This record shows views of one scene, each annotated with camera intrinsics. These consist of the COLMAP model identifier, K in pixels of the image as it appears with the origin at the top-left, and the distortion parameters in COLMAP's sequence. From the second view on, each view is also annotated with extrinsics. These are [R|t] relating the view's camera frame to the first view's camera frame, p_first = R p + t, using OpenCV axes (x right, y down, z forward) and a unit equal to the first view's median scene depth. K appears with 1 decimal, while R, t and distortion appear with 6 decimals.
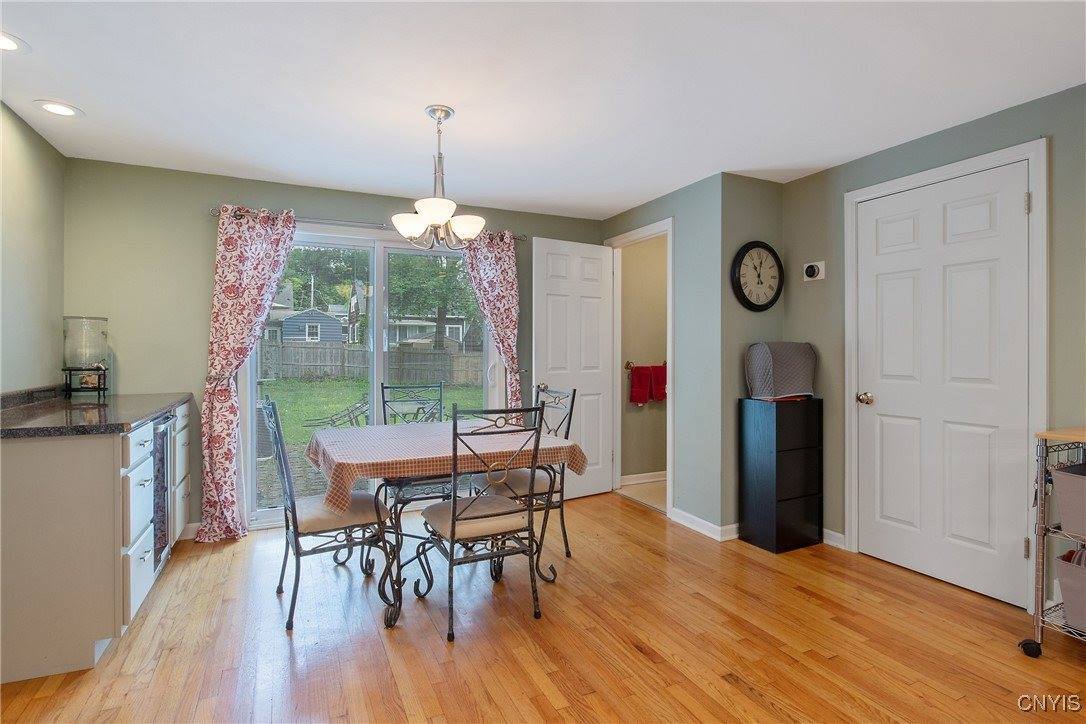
lens RADIAL K [[548.6, 0, 541.9], [0, 548.6, 356.3], [0, 0, 1]] dist [-0.009901, -0.000969]
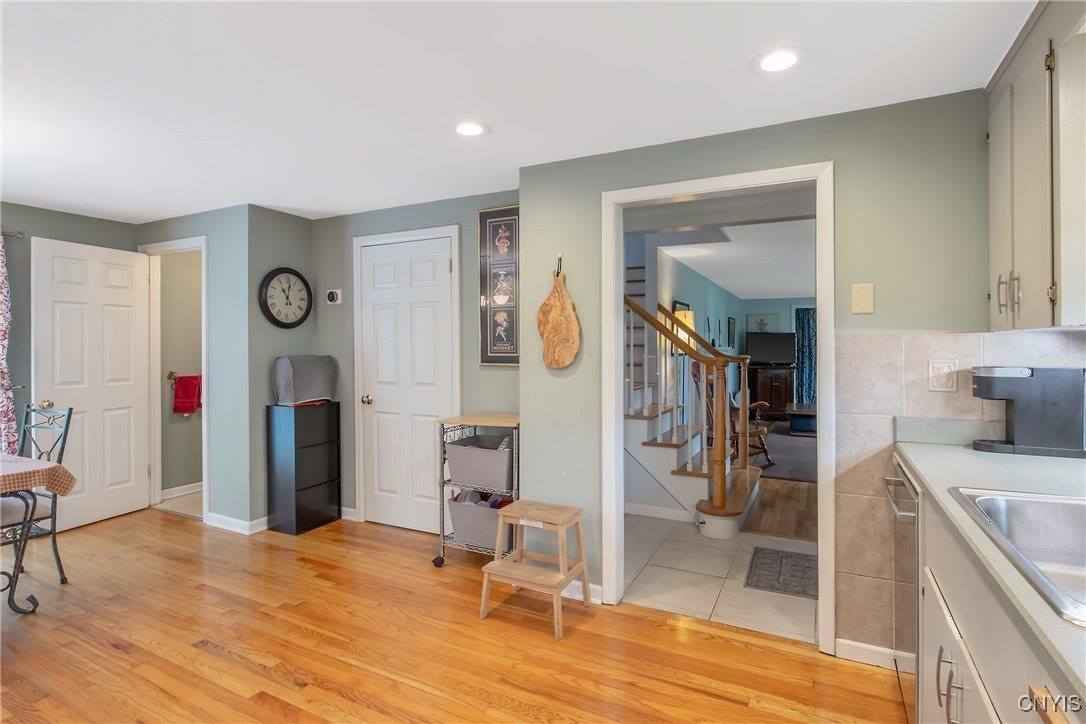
lens RADIAL K [[548.6, 0, 546.7], [0, 548.6, 347.4], [0, 0, 1]] dist [-0.009901, -0.000969]
pose [[0.787337, -0.001579, 0.616520, 0.120529], [0.006337, 0.999965, -0.005532, -0.033803], [-0.616490, 0.008262, 0.787320, -0.253284]]
